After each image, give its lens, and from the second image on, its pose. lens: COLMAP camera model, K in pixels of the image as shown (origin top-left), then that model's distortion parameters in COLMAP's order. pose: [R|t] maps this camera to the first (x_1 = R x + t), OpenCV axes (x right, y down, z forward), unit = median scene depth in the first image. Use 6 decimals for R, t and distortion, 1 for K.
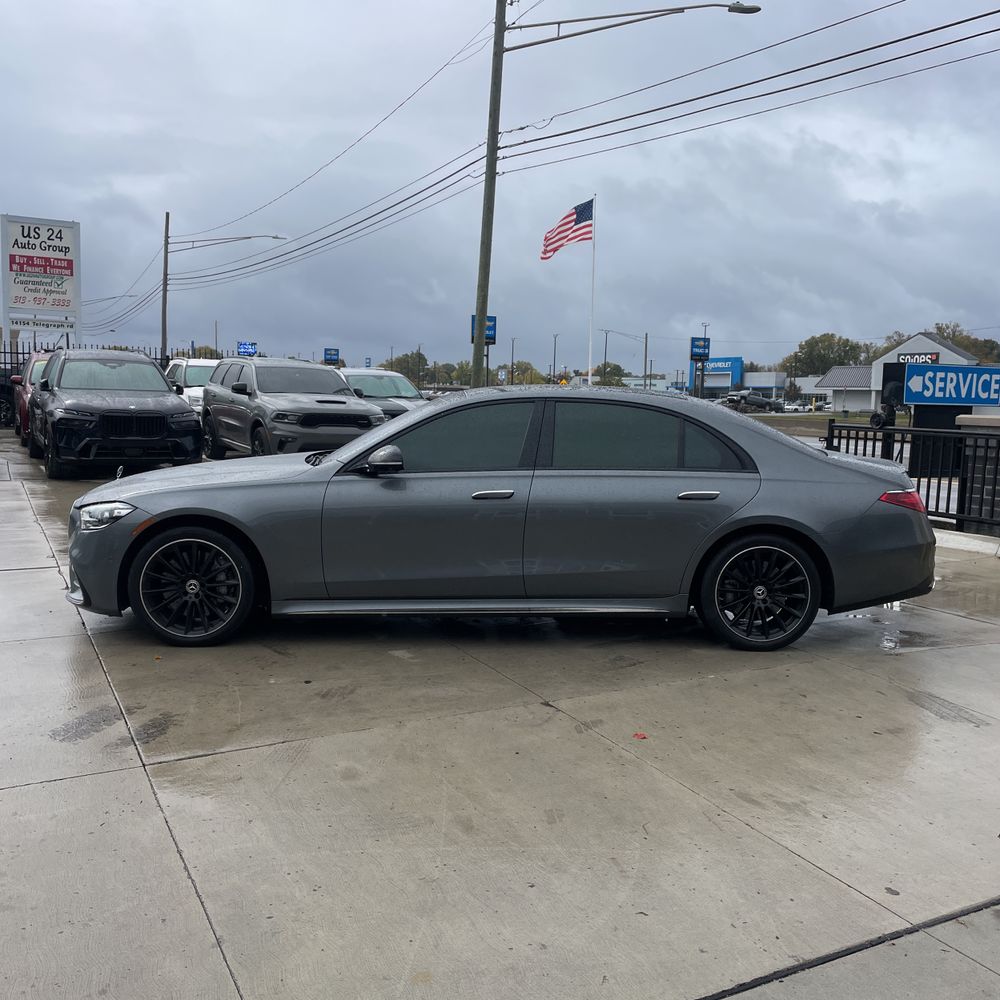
lens RADIAL K [[1013.4, 0, 496.8], [0, 1013.4, 509.9], [0, 0, 1]] dist [0.103083, -0.132483]
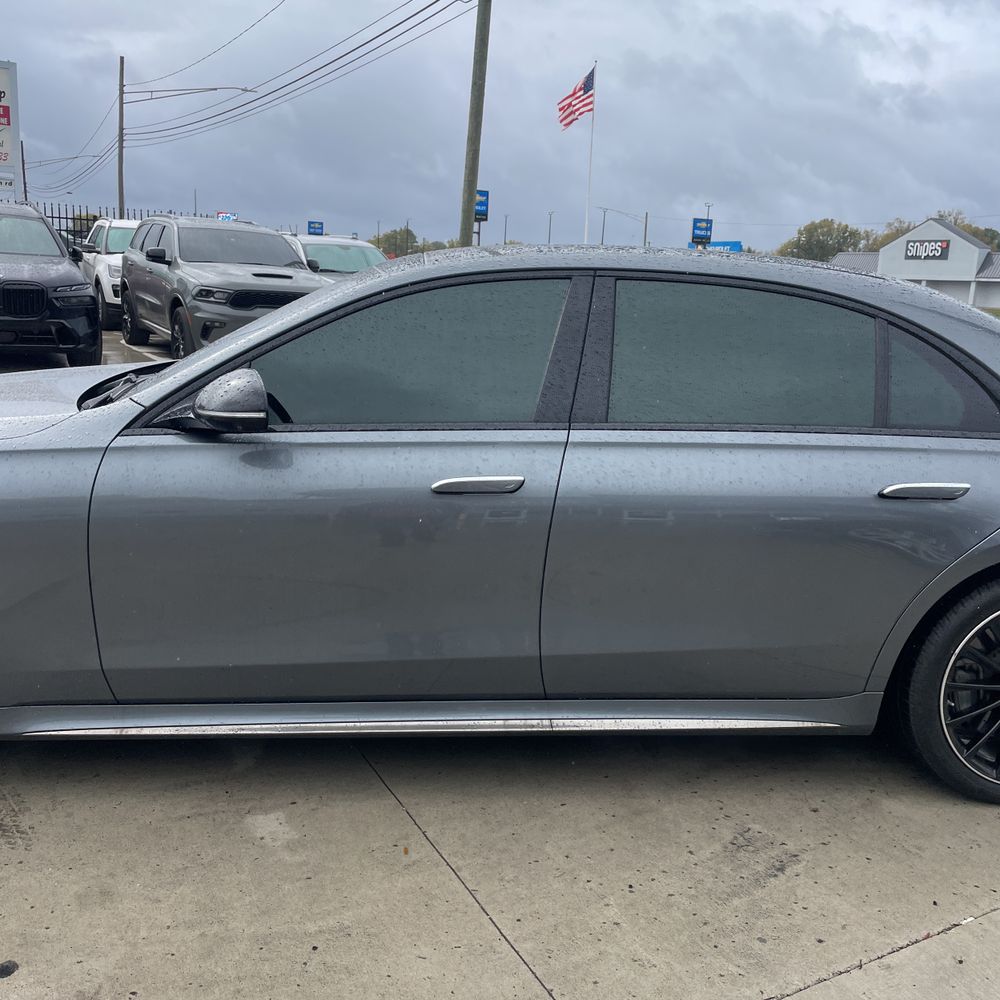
lens RADIAL K [[1019.6, 0, 512.5], [0, 1019.6, 499.4], [0, 0, 1]] dist [0.095328, -0.115401]
pose [[0.999467, 0.016912, 0.027935, -0.000119], [-0.019668, 0.994640, 0.101513, -0.007188], [-0.026068, -0.102009, 0.994442, 0.071312]]
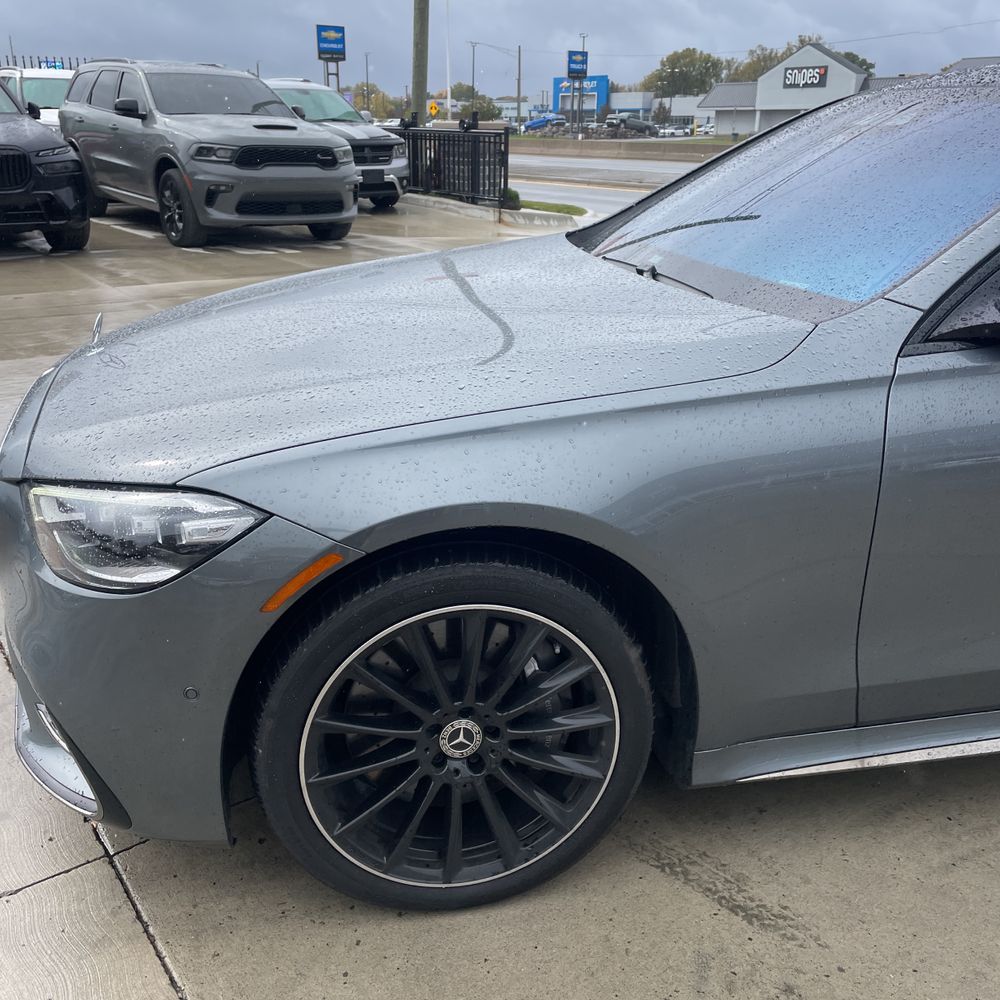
lens RADIAL K [[1013.4, 0, 496.8], [0, 1013.4, 509.9], [0, 0, 1]] dist [0.103083, -0.132483]
pose [[0.989932, -0.064134, 0.126183, -0.041932], [0.031063, 0.968164, 0.248381, -0.009025], [-0.138095, -0.241961, 0.960409, 0.093481]]
